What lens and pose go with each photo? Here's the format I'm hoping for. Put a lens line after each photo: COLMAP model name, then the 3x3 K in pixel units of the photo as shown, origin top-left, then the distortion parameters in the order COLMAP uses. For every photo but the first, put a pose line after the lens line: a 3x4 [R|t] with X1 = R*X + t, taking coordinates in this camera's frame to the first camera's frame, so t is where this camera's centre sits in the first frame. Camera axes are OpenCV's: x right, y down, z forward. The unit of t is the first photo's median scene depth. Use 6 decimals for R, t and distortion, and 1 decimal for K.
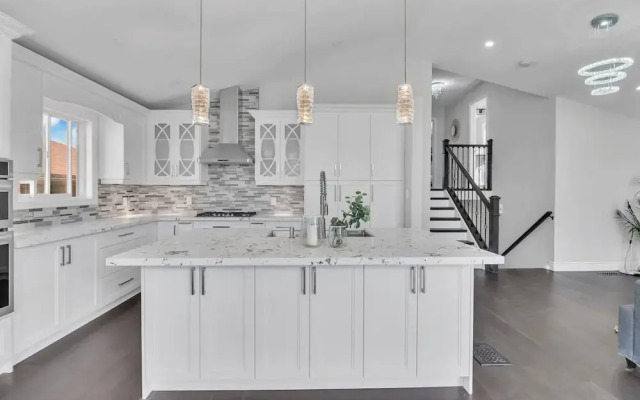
lens RADIAL K [[287.8, 0, 314.0], [0, 287.8, 194.1], [0, 0, 1]] dist [-0.008374, -0.001736]
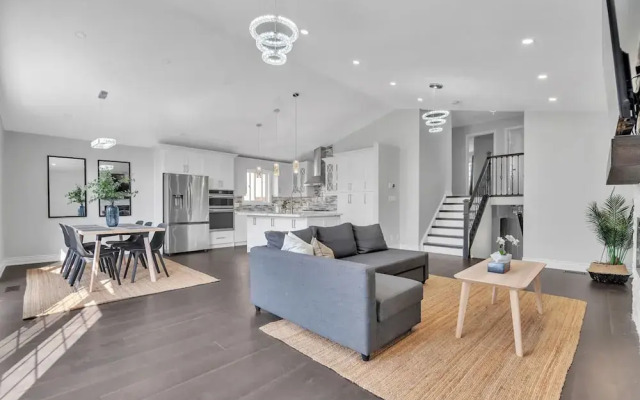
lens RADIAL K [[287.8, 0, 315.5], [0, 287.8, 204.4], [0, 0, 1]] dist [-0.008374, -0.001736]
pose [[0.685034, -0.005020, -0.728494, 1.194521], [-0.005856, 0.999906, -0.012398, 0.052939], [0.728488, 0.012759, 0.684940, -0.405935]]
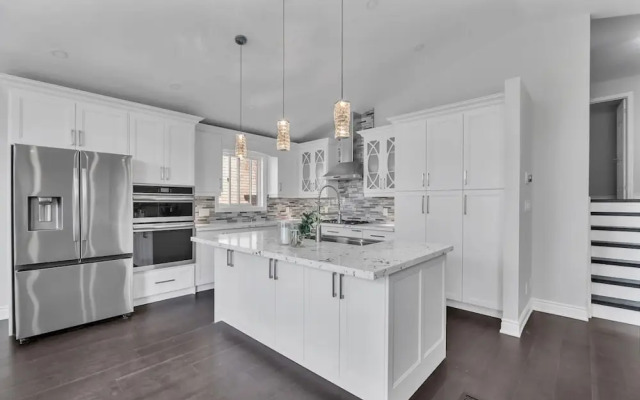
lens RADIAL K [[287.8, 0, 322.7], [0, 287.8, 202.3], [0, 0, 1]] dist [-0.008374, -0.001736]
pose [[0.718696, -0.000356, -0.695324, 0.461843], [-0.008598, 0.999919, -0.009400, 0.001132], [0.695271, 0.012734, 0.718635, 0.085971]]
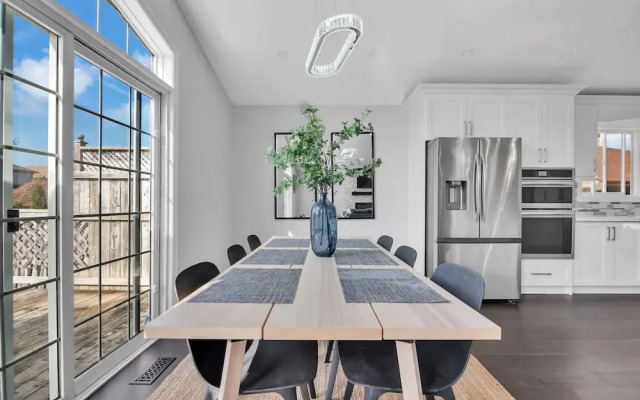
lens RADIAL K [[287.8, 0, 318.7], [0, 287.8, 203.0], [0, 0, 1]] dist [-0.008374, -0.001736]
pose [[-0.016581, 0.000176, -0.999863, 0.312612], [-0.013481, 0.999909, 0.000400, 0.049577], [0.999772, 0.013486, -0.016578, -0.232478]]
